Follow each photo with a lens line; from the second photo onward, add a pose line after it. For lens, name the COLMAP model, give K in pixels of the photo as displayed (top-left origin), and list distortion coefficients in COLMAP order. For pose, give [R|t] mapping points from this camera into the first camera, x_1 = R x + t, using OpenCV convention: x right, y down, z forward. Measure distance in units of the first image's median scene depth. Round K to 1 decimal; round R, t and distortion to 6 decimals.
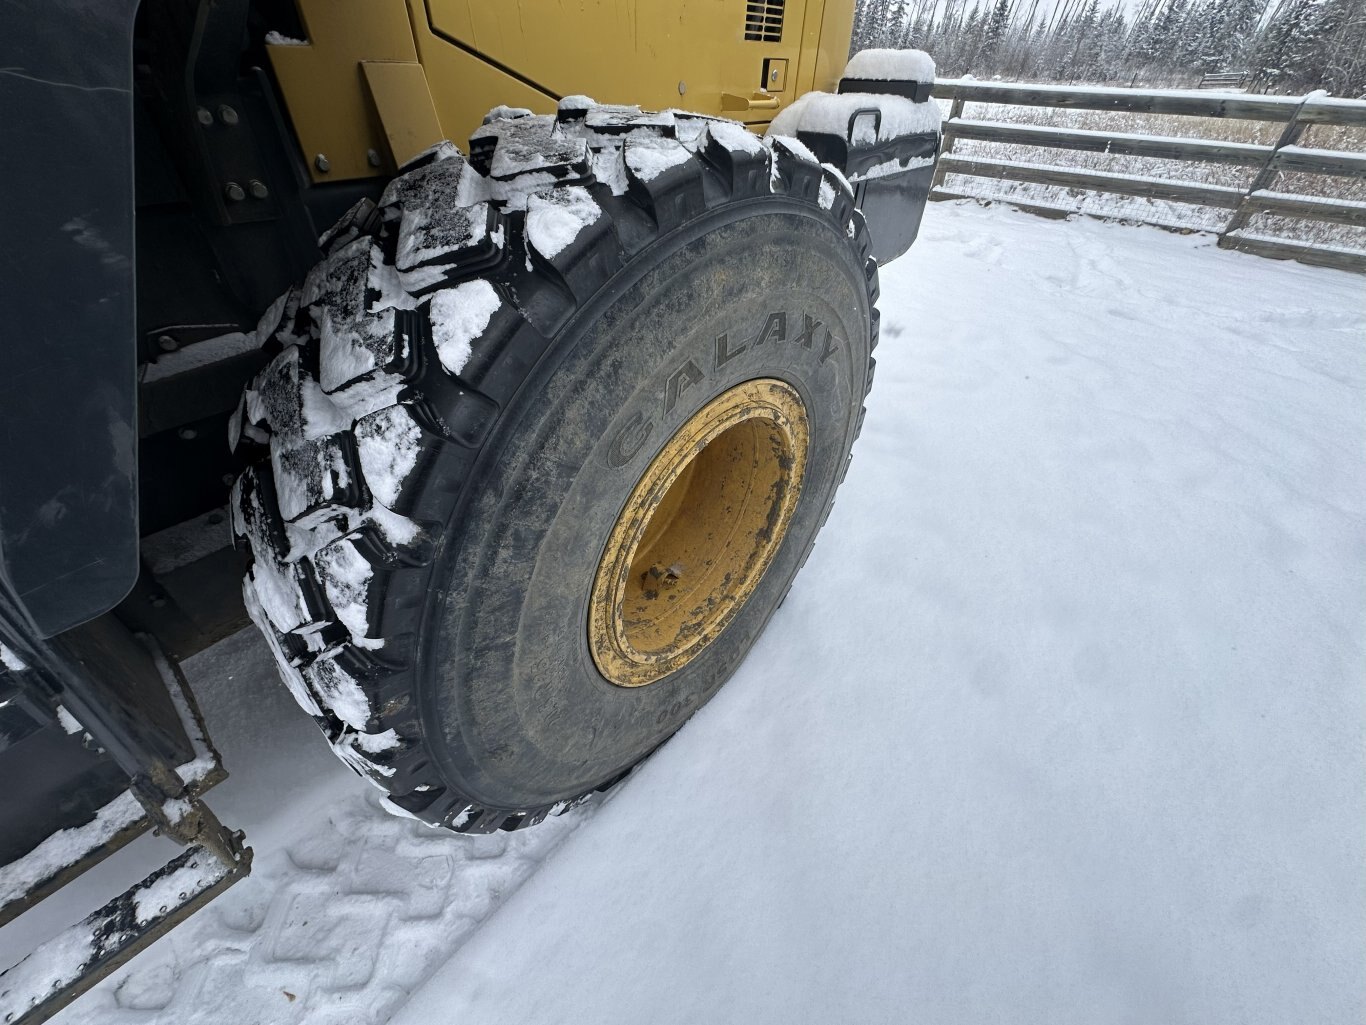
lens RADIAL K [[546.4, 0, 683.0], [0, 546.4, 512.5], [0, 0, 1]] dist [-0.001191, -0.000289]
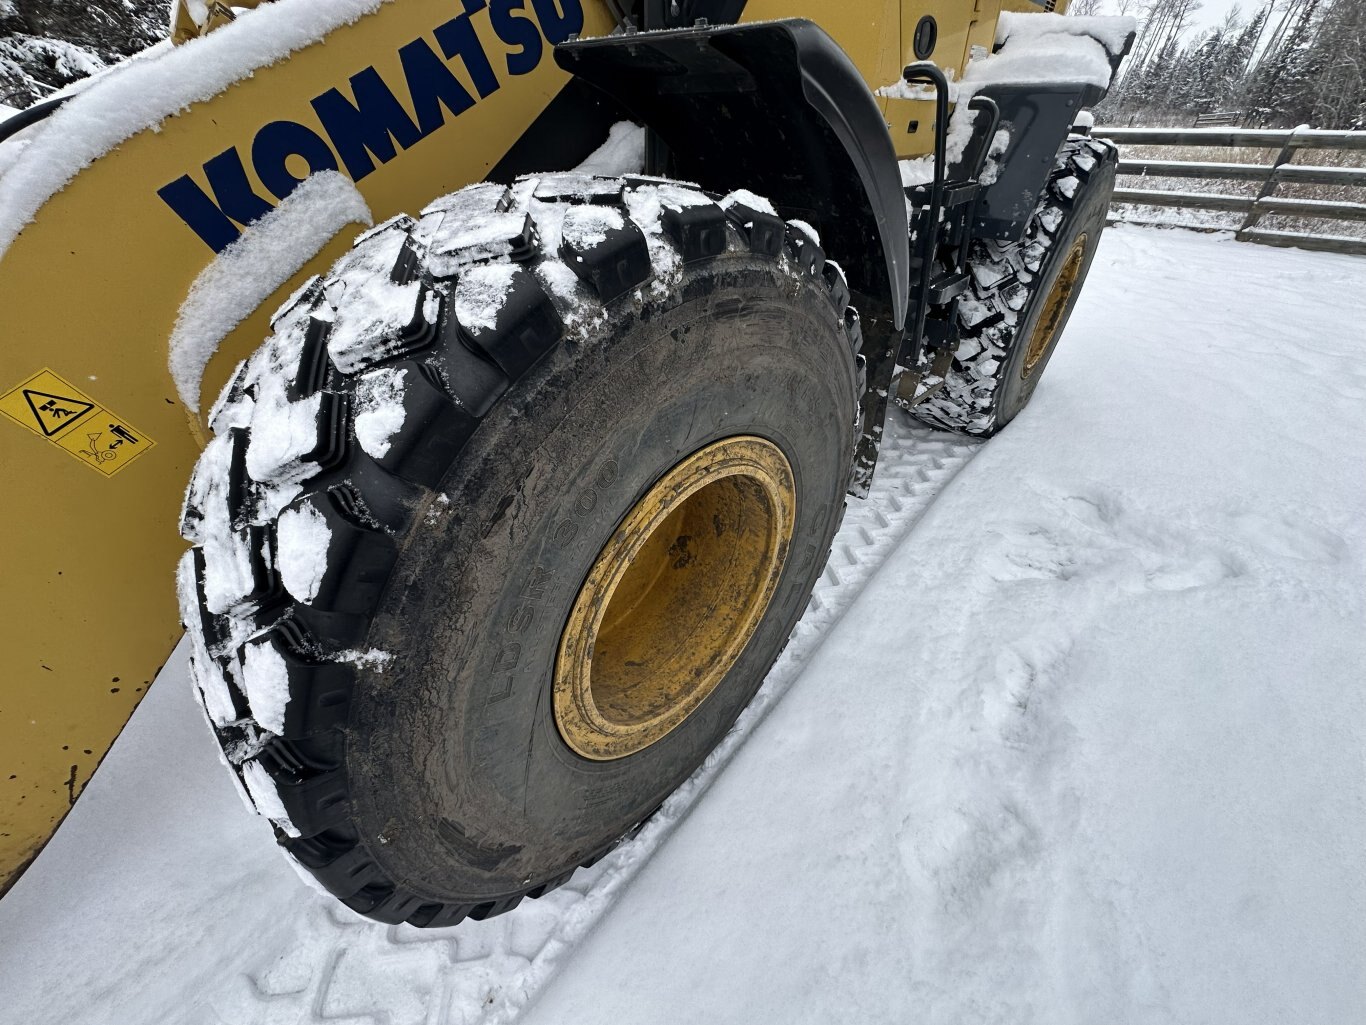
lens RADIAL K [[546.4, 0, 683.0], [0, 546.4, 512.5], [0, 0, 1]] dist [-0.001191, -0.000289]
pose [[0.999584, -0.016649, -0.023559, -0.312783], [0.015027, 0.997612, -0.067410, 0.221829], [0.024625, 0.067028, 0.997447, -0.282932]]
